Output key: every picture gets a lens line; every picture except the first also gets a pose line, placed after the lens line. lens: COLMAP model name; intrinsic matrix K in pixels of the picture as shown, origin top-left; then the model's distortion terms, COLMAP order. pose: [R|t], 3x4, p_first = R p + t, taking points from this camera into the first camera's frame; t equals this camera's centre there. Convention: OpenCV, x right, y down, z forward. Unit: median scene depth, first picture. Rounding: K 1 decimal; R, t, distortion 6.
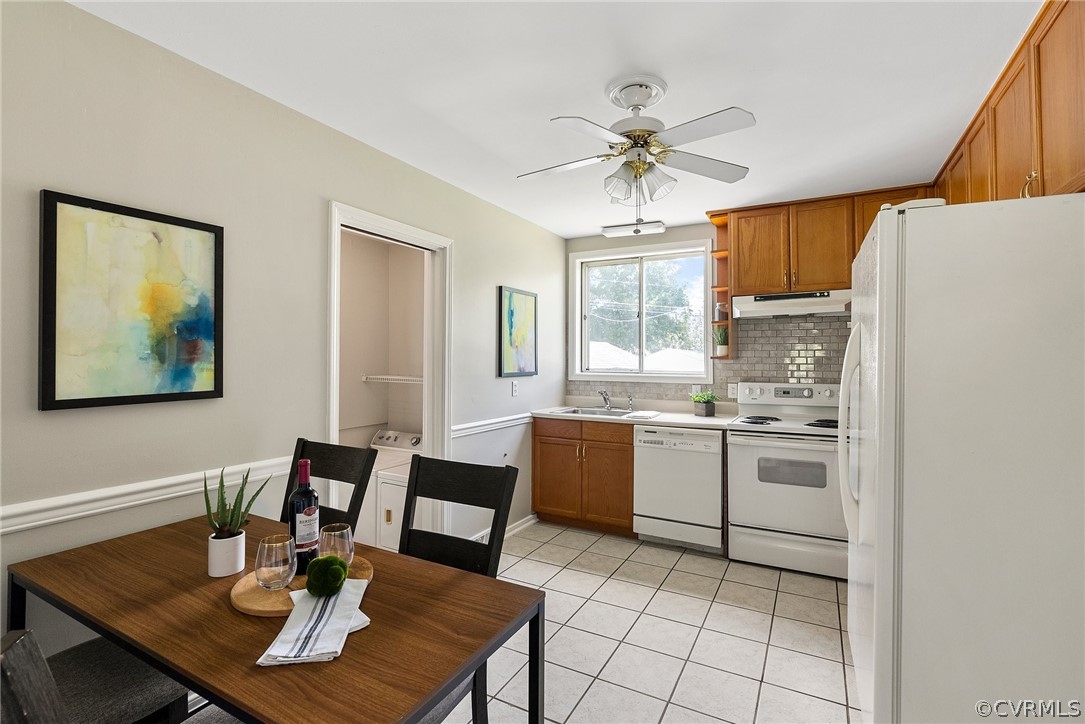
lens RADIAL K [[494.2, 0, 544.4], [0, 494.2, 361.0], [0, 0, 1]] dist [0.001652, -0.000230]
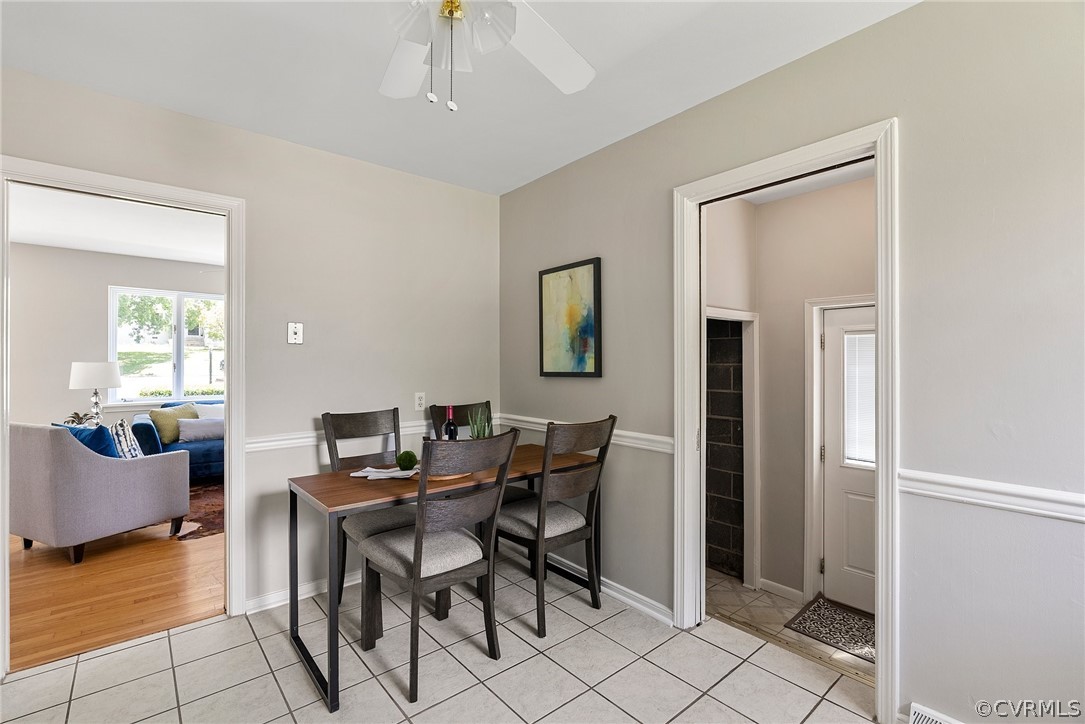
lens RADIAL K [[494.2, 0, 543.5], [0, 494.2, 360.4], [0, 0, 1]] dist [0.001652, -0.000230]
pose [[-0.353954, -0.002313, -0.935260, 0.776533], [0.002079, 0.999993, -0.003260, 0.031309], [0.935260, -0.003098, -0.353947, 1.452960]]
